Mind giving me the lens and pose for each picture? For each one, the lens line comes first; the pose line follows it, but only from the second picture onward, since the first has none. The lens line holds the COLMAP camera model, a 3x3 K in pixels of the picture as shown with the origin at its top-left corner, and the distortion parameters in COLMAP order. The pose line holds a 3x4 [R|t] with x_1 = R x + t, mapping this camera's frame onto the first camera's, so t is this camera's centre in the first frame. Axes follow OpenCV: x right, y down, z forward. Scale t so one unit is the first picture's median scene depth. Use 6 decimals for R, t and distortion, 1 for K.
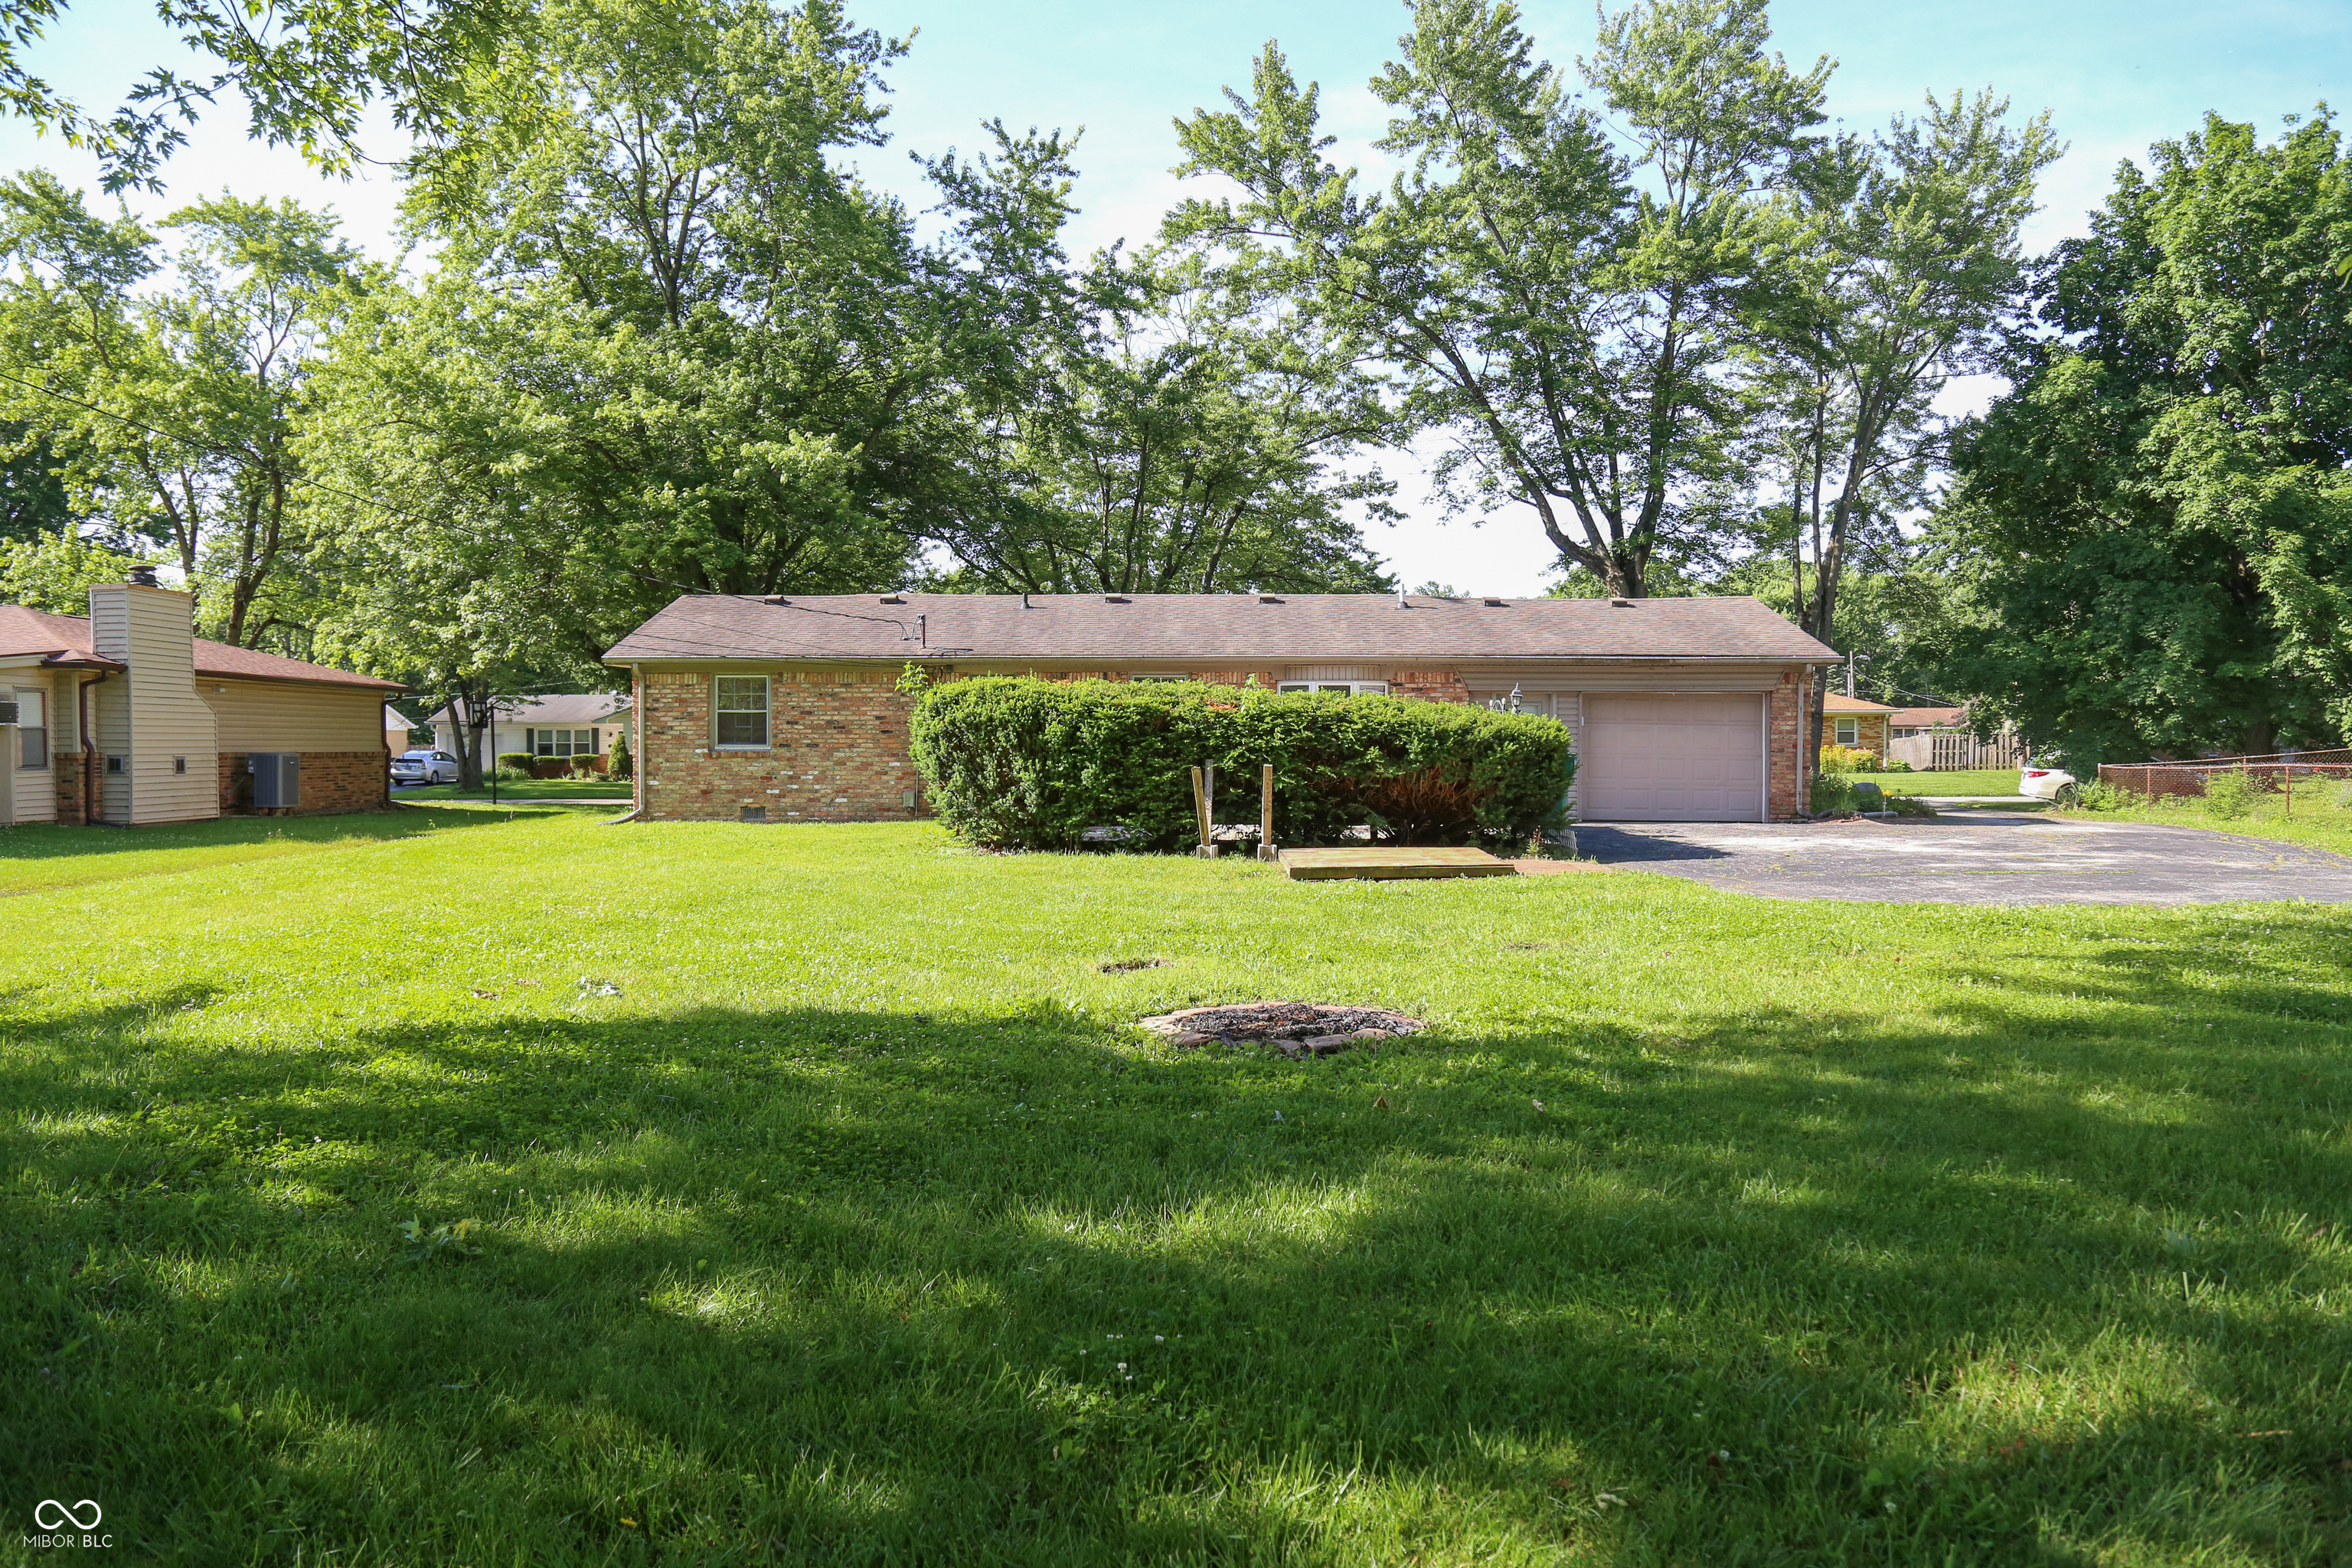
lens RADIAL K [[1600.5, 0, 1183.5], [0, 1600.5, 783.3], [0, 0, 1]] dist [-0.121409, 0.067098]
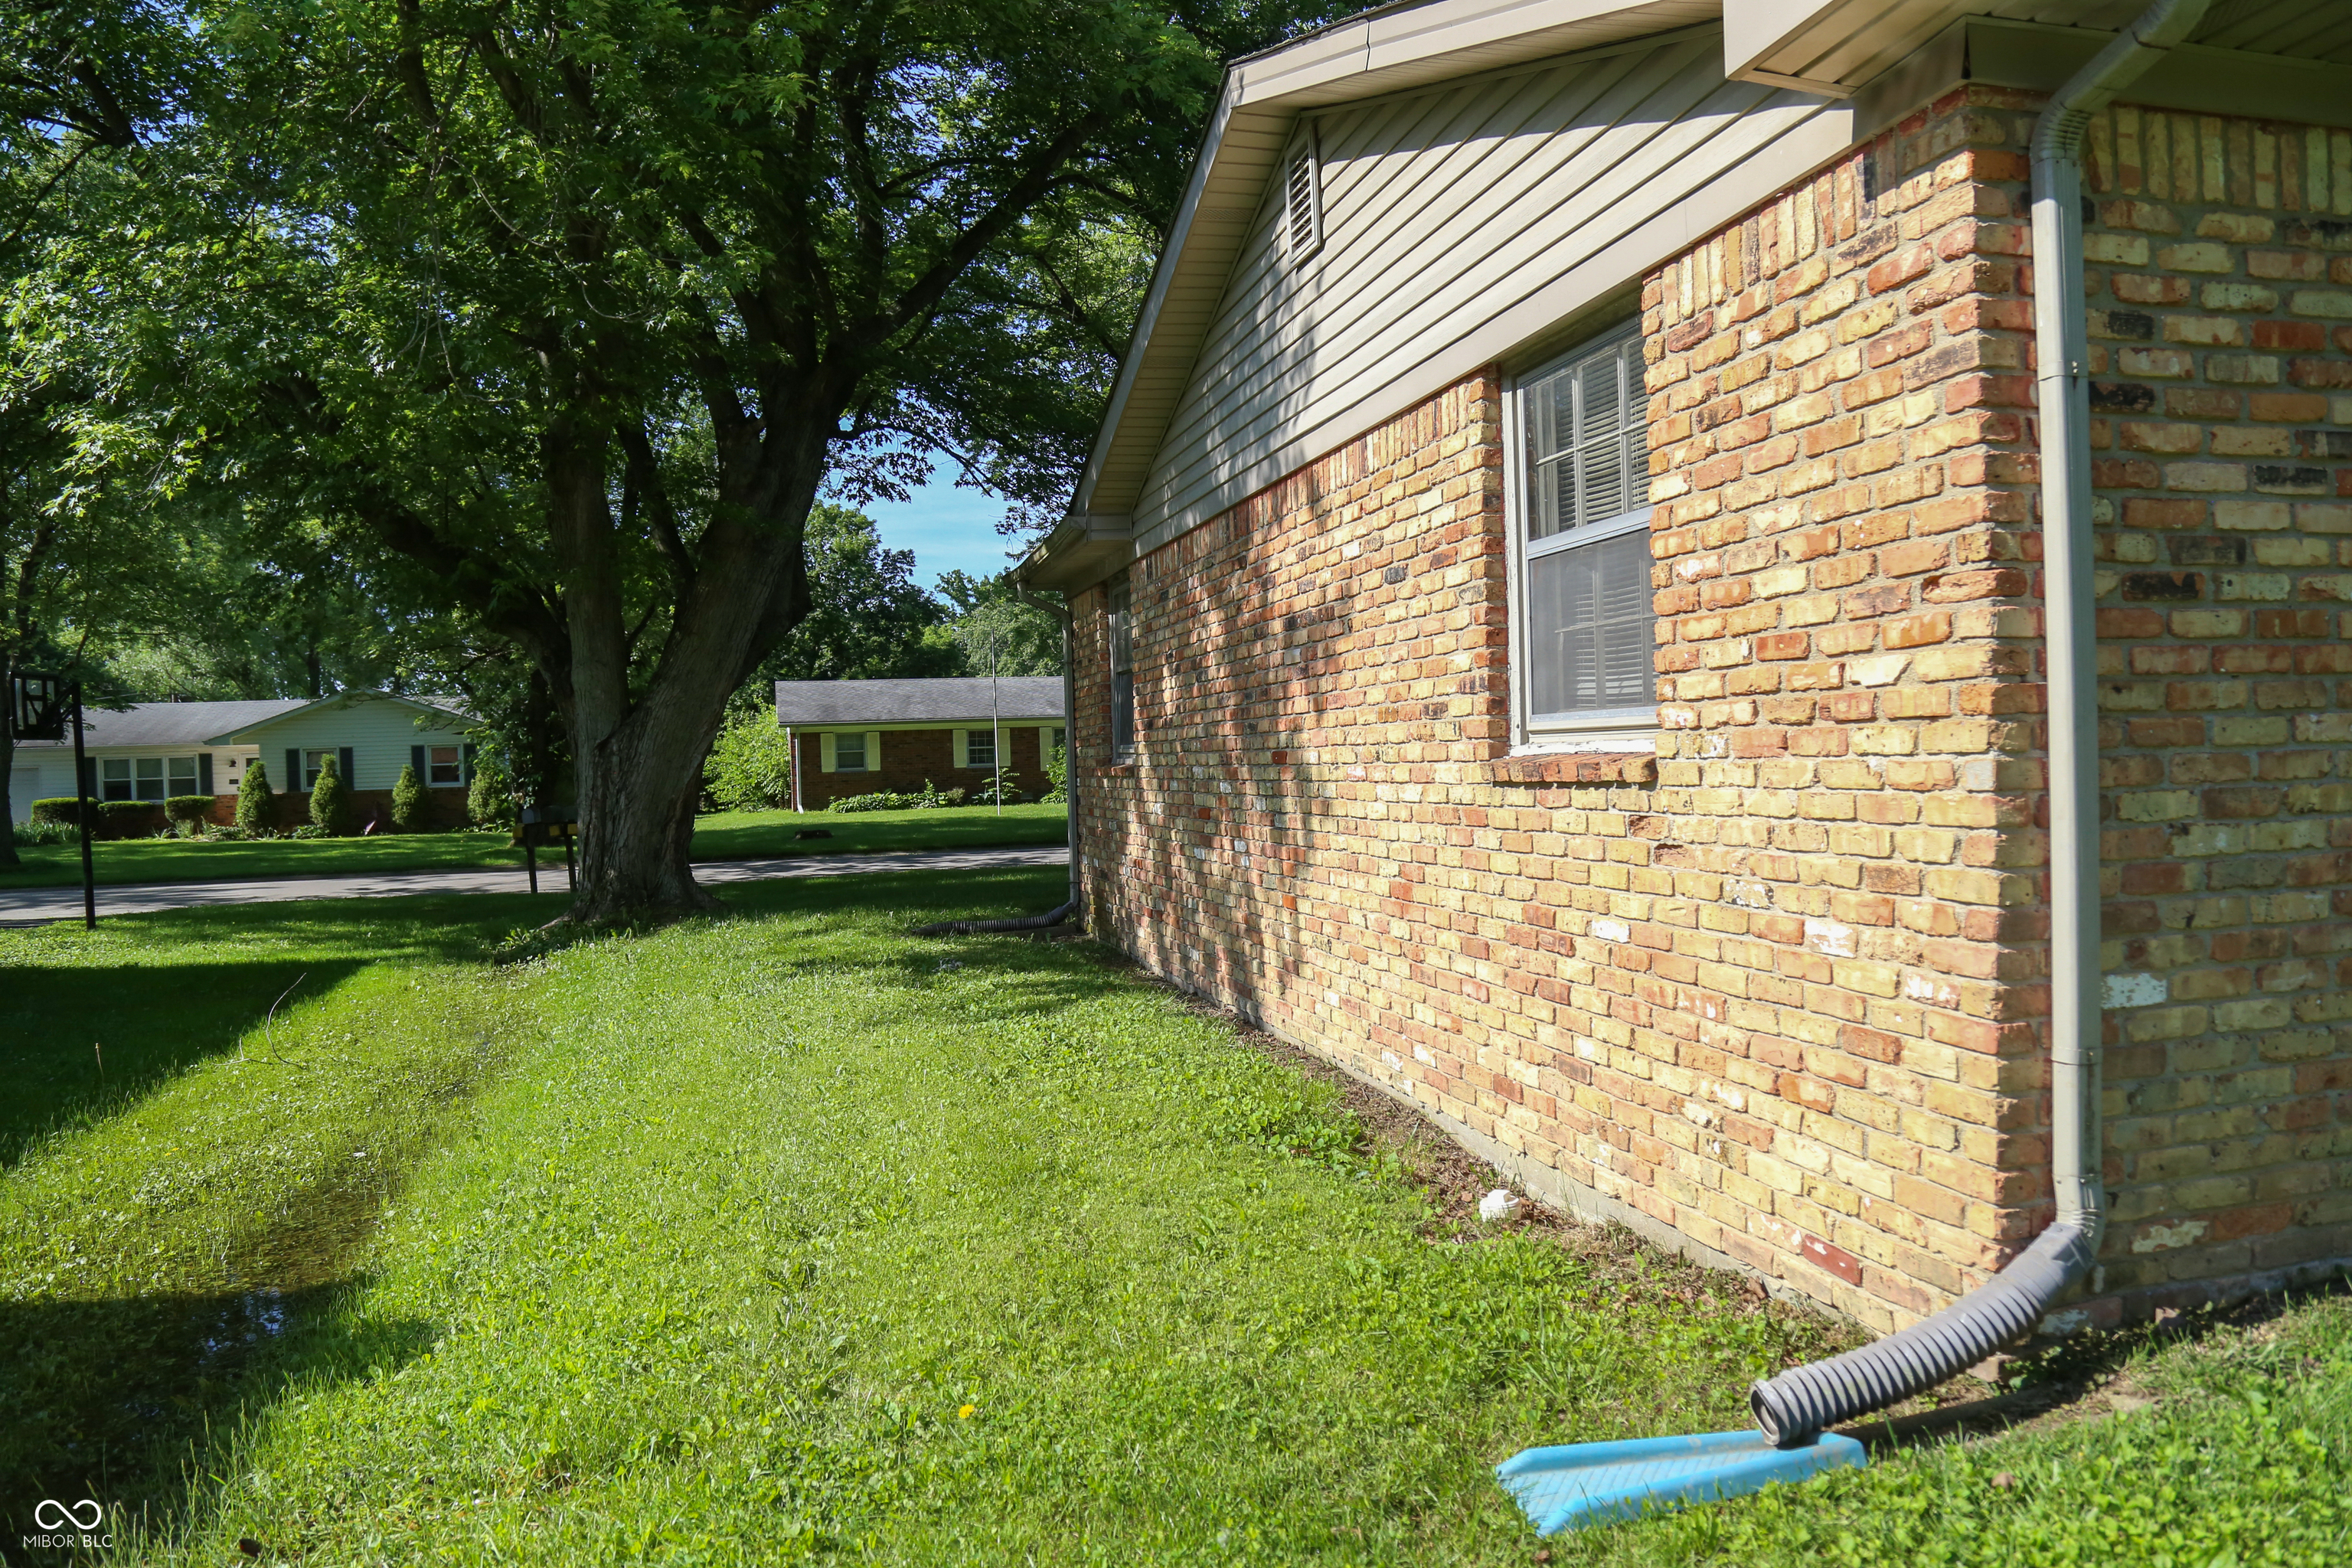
lens RADIAL K [[1600.5, 0, 1192.2], [0, 1600.5, 802.1], [0, 0, 1]] dist [-0.121409, 0.067098]
pose [[0.966442, -0.035363, 0.254441, -0.343316], [0.034854, 0.999371, 0.006509, -0.014604], [-0.254511, 0.002578, 0.967066, 0.709544]]
